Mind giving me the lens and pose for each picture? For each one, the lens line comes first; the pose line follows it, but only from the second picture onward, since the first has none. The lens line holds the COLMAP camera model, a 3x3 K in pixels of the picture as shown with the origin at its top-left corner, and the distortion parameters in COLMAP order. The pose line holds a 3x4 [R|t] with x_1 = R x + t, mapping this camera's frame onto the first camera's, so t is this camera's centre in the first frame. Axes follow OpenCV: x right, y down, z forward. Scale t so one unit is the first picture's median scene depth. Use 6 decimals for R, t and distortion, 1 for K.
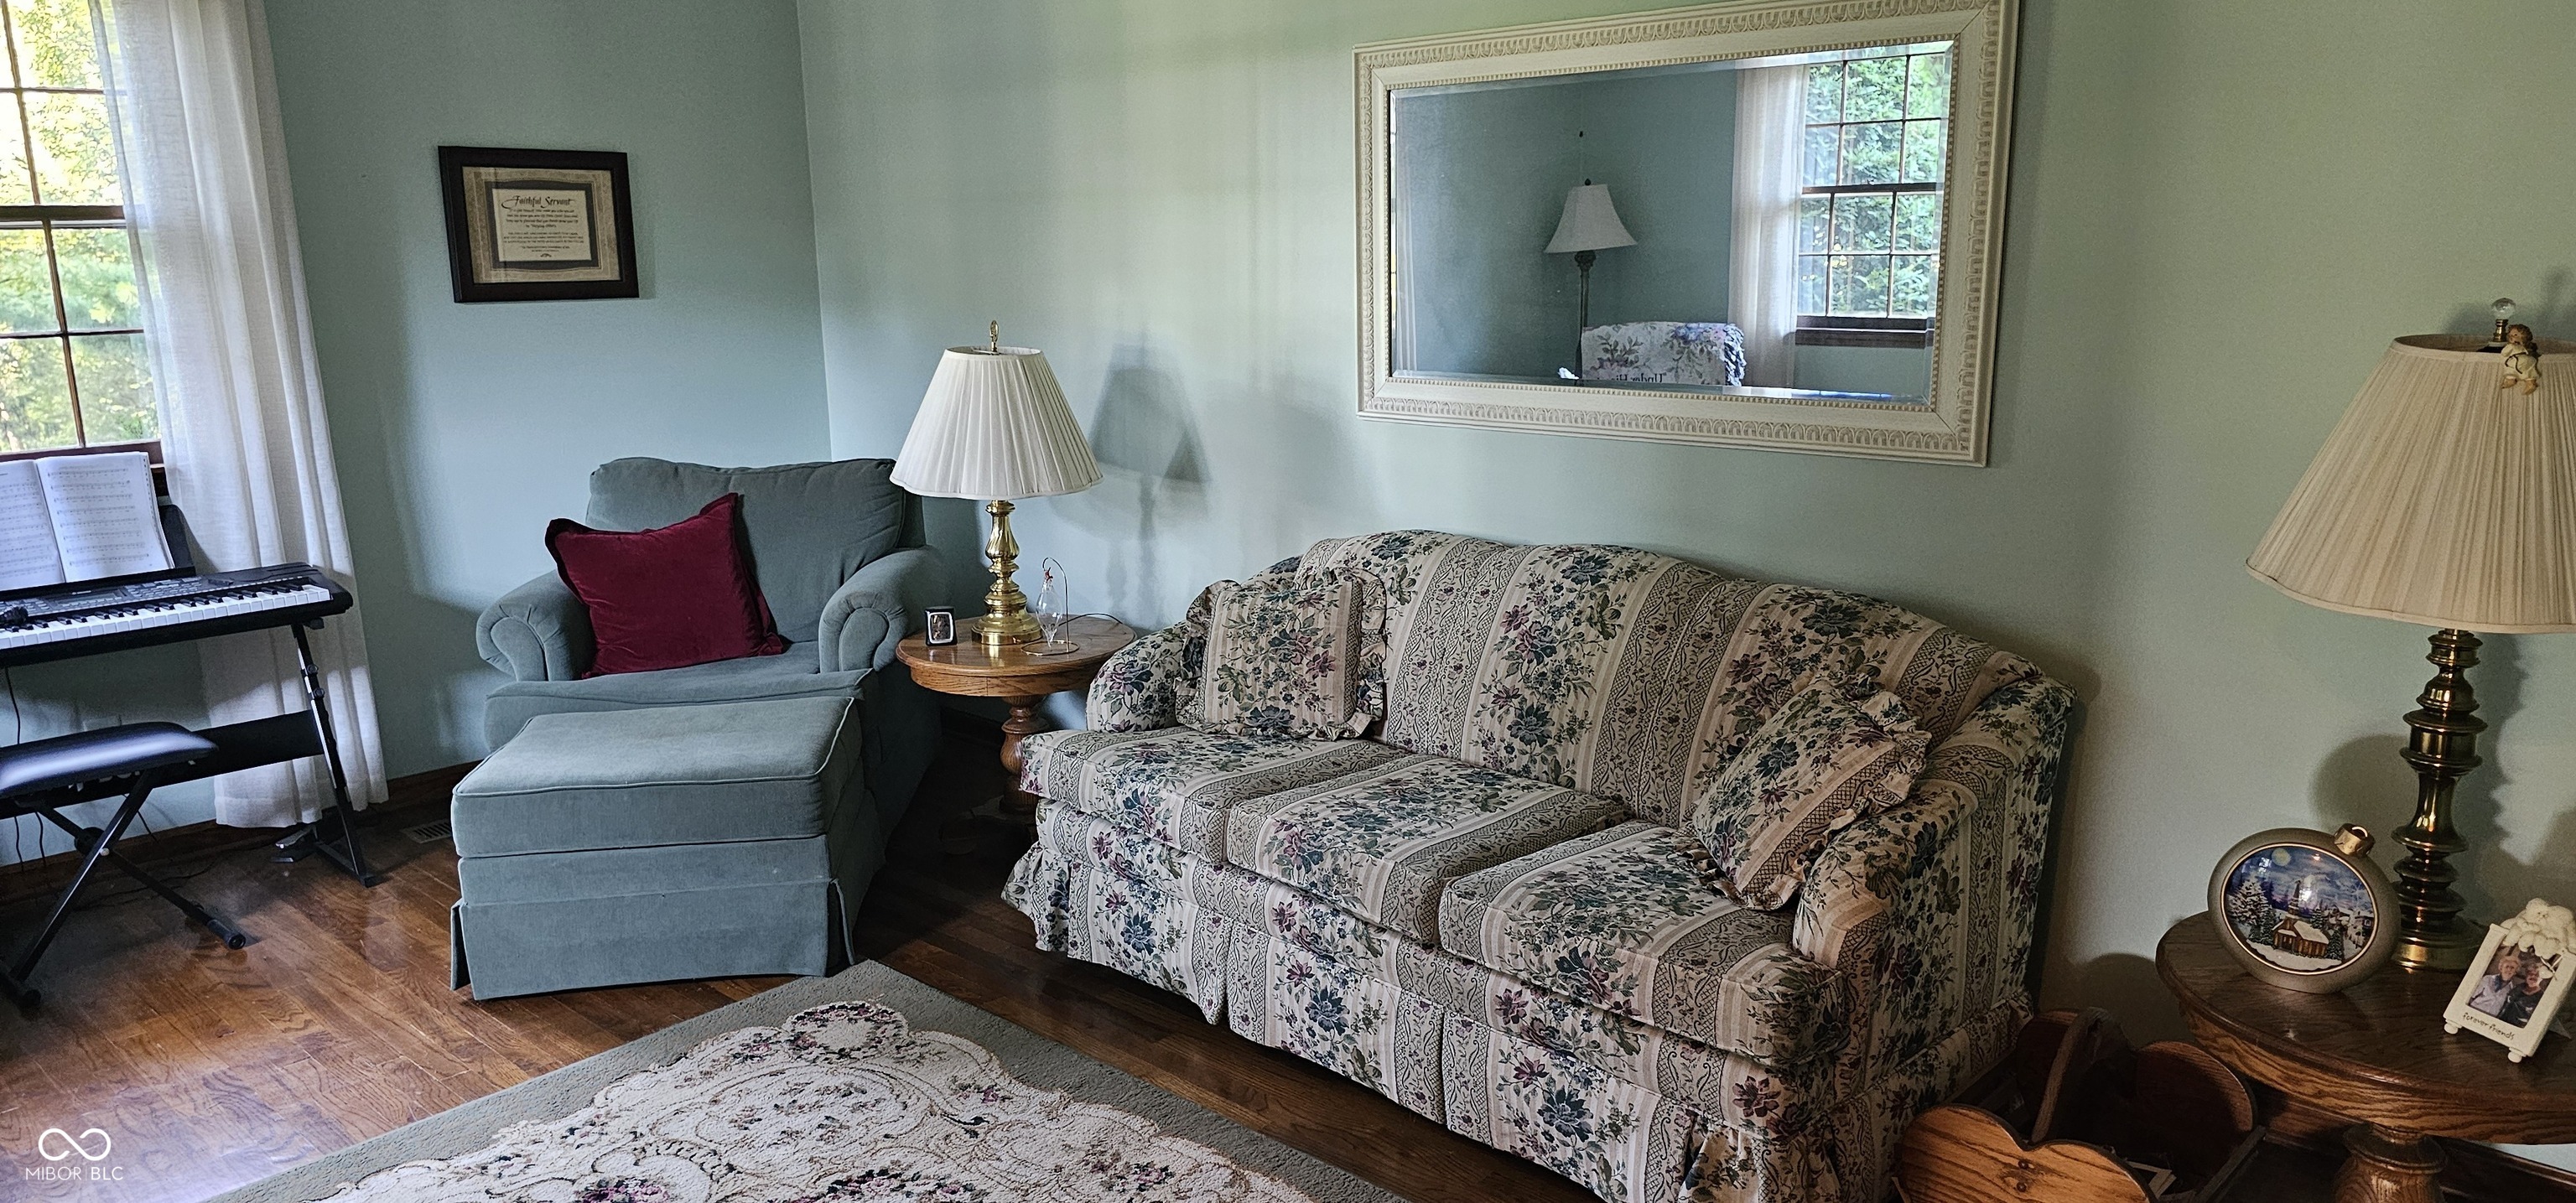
lens RADIAL K [[1762.6, 0, 1283.0], [0, 1762.6, 609.4], [0, 0, 1]] dist [0.064779, -0.058069]
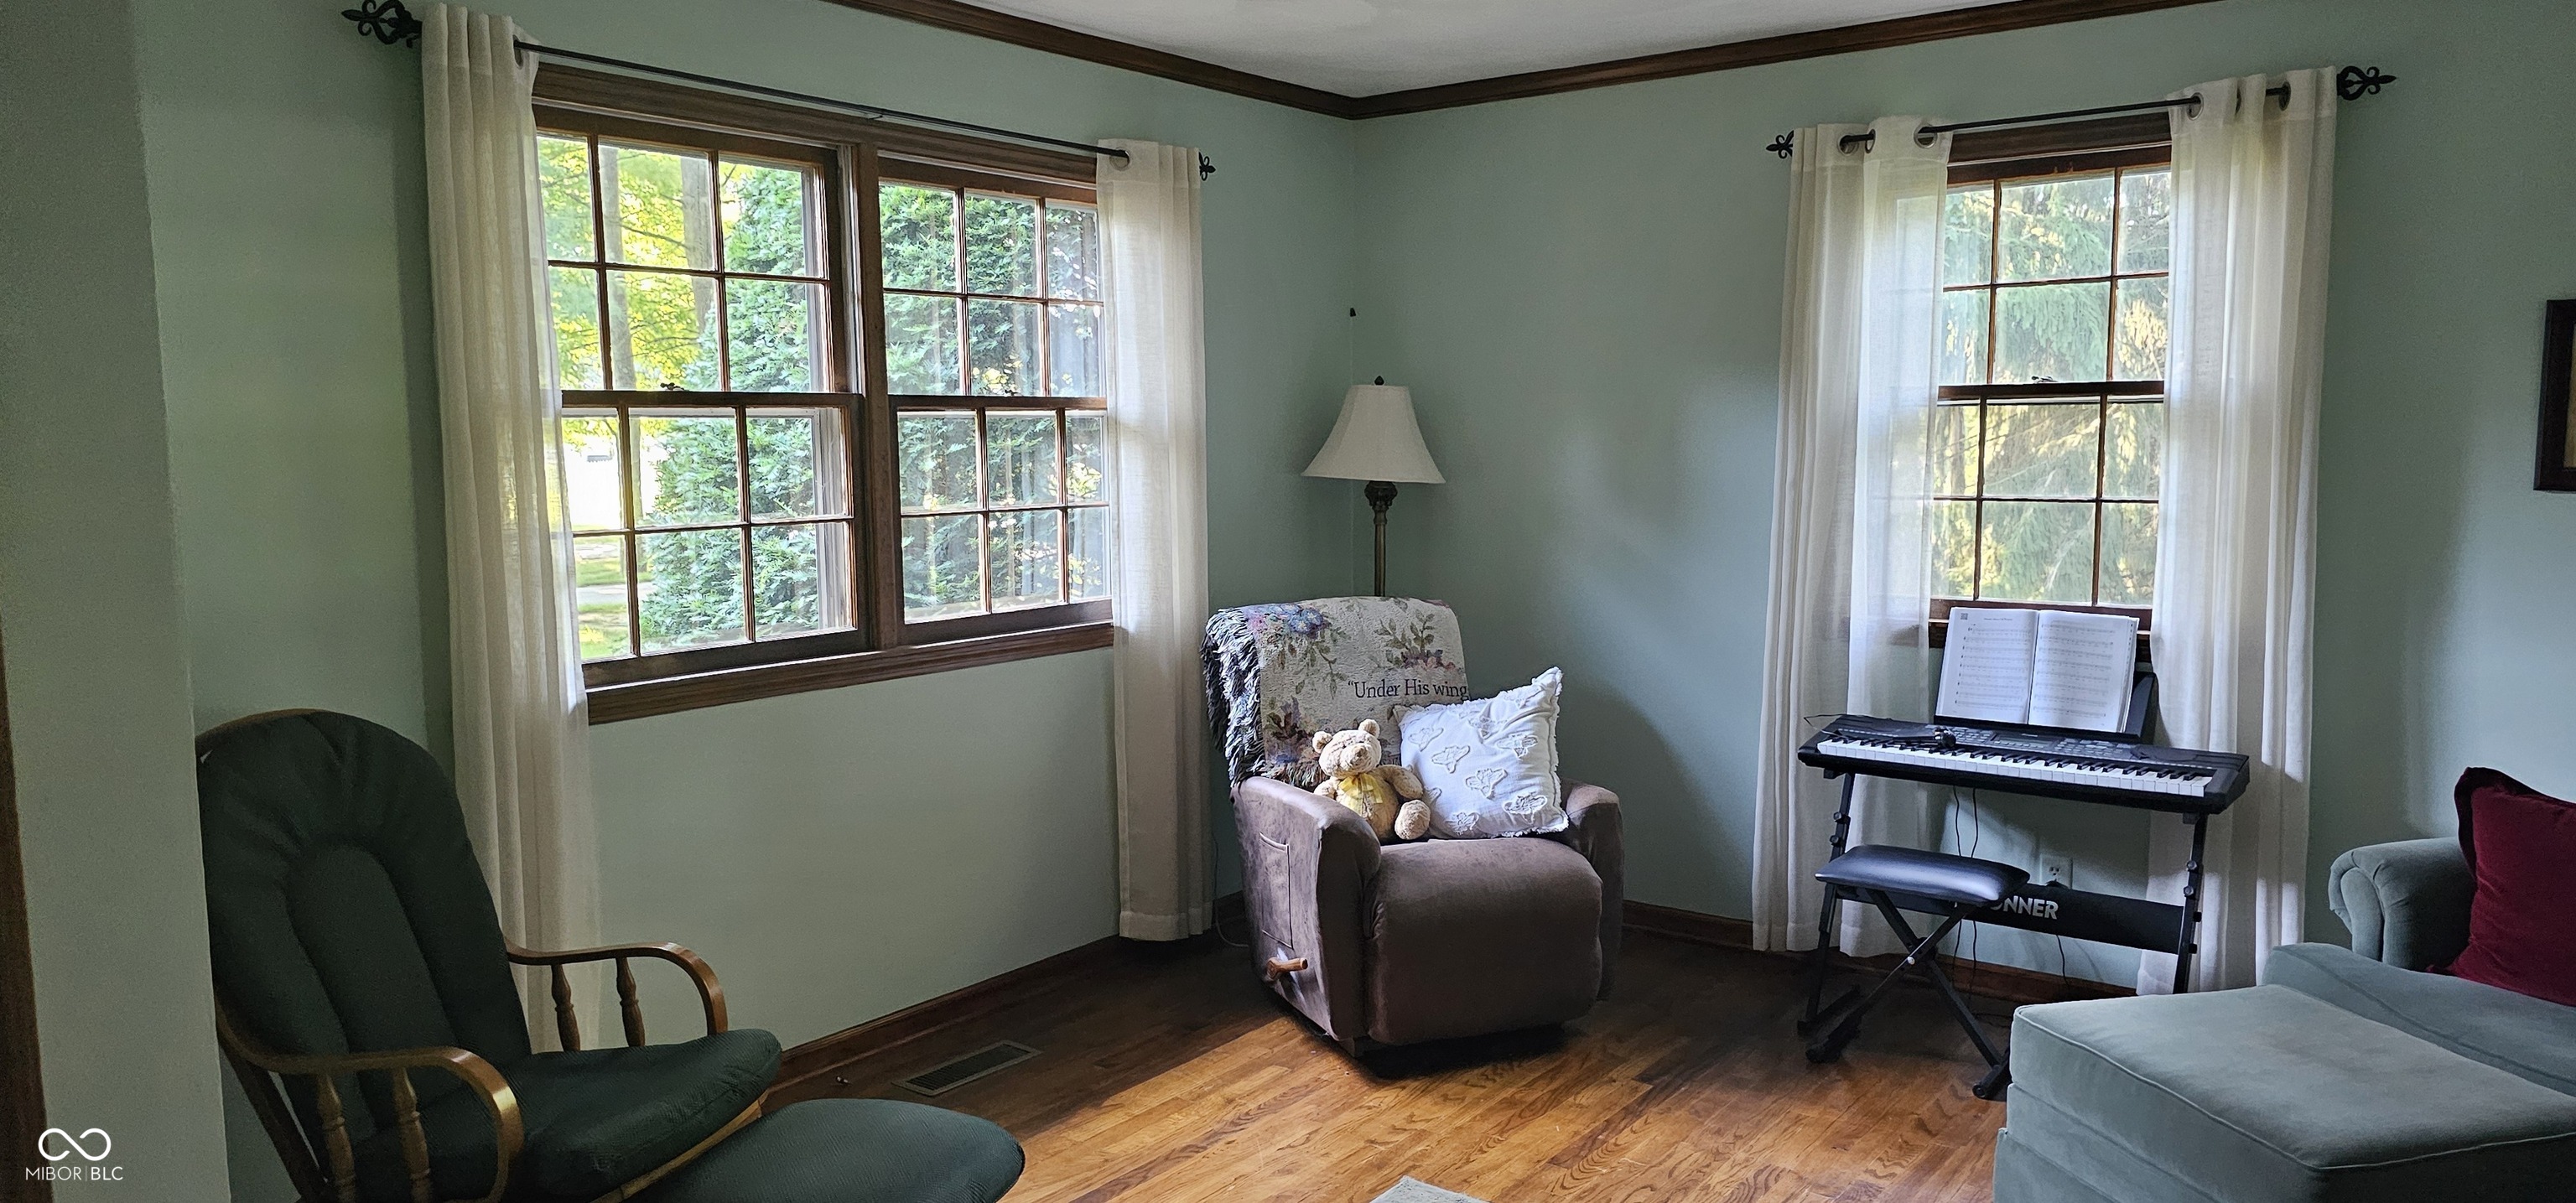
lens RADIAL K [[1762.6, 0, 1282.6], [0, 1762.6, 602.3], [0, 0, 1]] dist [0.064779, -0.058069]
pose [[0.091351, 0.117699, -0.988839, 0.328184], [-0.200378, 0.974853, 0.097523, -0.098815], [0.975450, 0.189233, 0.112638, 0.411017]]
